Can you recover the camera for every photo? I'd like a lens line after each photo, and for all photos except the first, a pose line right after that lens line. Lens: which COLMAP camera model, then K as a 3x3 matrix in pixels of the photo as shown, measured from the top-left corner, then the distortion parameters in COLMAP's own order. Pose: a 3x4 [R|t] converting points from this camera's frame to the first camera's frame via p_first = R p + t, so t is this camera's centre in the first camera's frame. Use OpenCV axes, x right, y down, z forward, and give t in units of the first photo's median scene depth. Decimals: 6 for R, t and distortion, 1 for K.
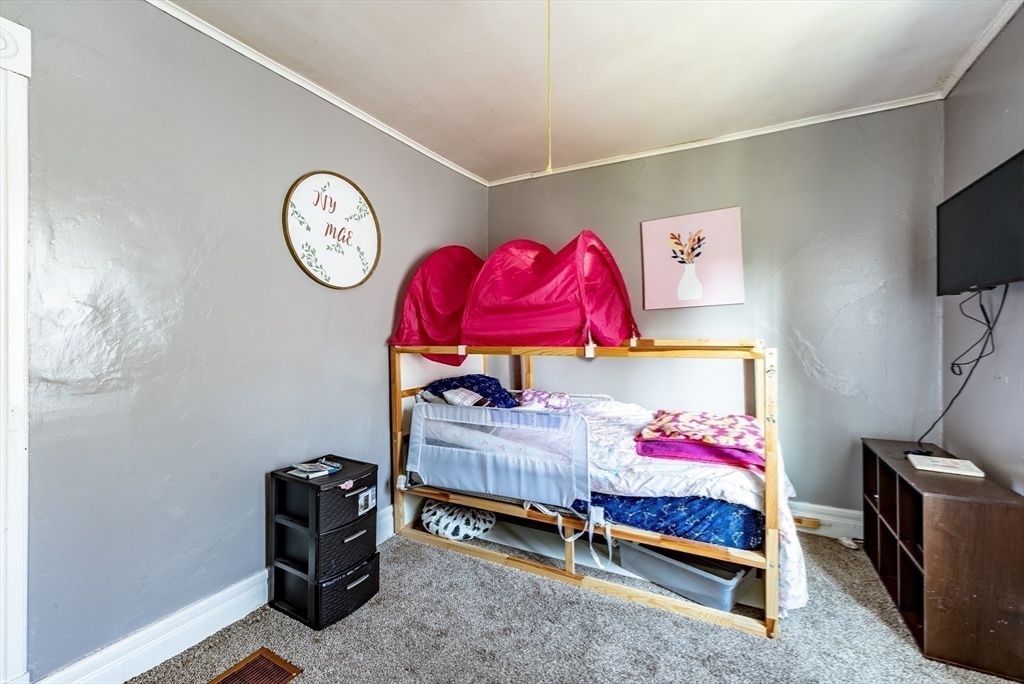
lens RADIAL K [[419.8, 0, 514.5], [0, 419.8, 338.7], [0, 0, 1]] dist [-0.000645, -0.000615]
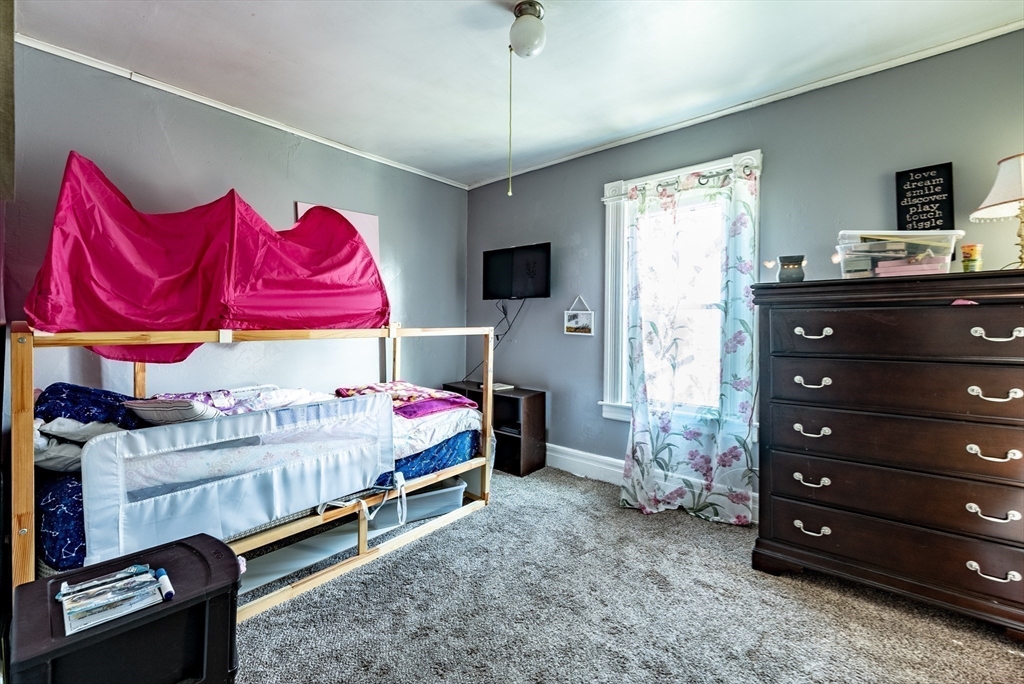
lens RADIAL K [[419.8, 0, 515.4], [0, 419.8, 322.9], [0, 0, 1]] dist [-0.000645, -0.000615]
pose [[0.228353, 0.000493, 0.973578, -0.782650], [-0.005808, 0.999983, 0.000856, 0.001831], [-0.973561, -0.005850, 0.228352, 0.428761]]
